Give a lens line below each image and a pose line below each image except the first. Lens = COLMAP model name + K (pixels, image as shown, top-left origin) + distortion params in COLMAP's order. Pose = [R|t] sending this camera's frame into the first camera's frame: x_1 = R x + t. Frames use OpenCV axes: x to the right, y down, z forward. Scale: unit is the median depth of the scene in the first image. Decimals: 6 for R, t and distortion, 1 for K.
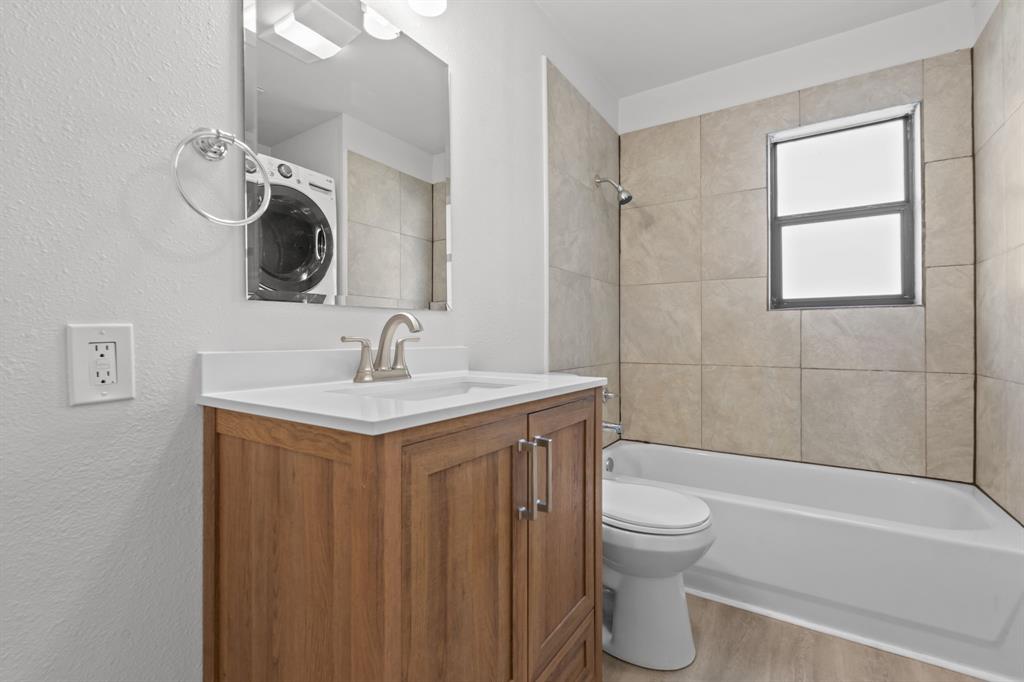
lens RADIAL K [[450.3, 0, 511.2], [0, 450.3, 334.0], [0, 0, 1]] dist [-0.008493, 0.000286]
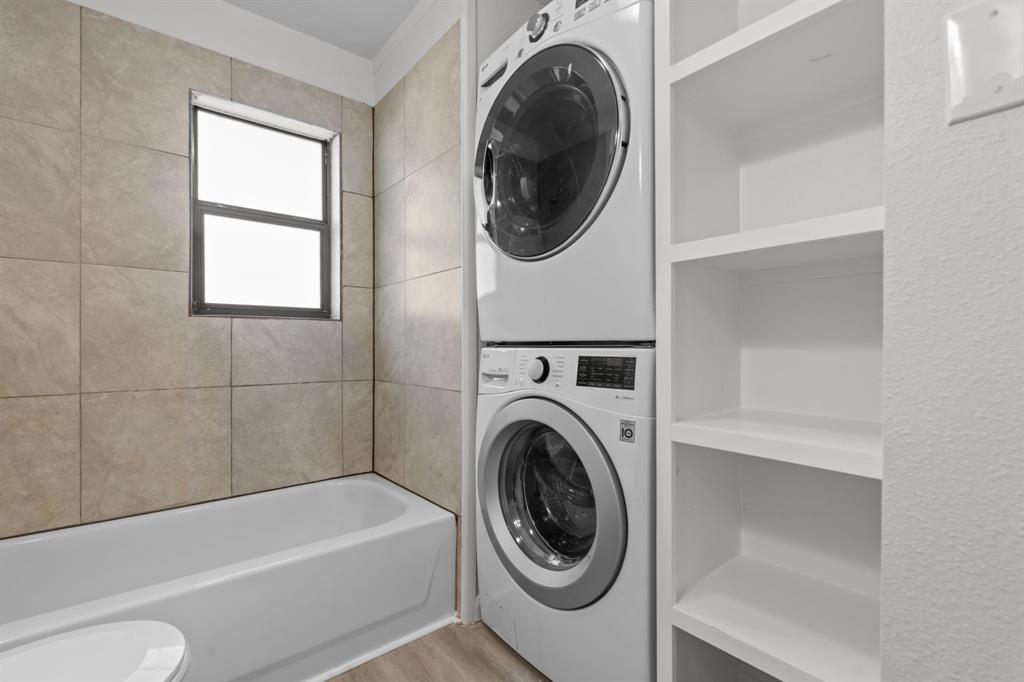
lens RADIAL K [[450.3, 0, 511.2], [0, 450.3, 346.7], [0, 0, 1]] dist [-0.008493, 0.000286]
pose [[0.296616, -0.000251, 0.954997, -0.006016], [-0.003727, 0.999992, 0.001420, -0.002401], [-0.954990, -0.003980, 0.296613, 0.254586]]
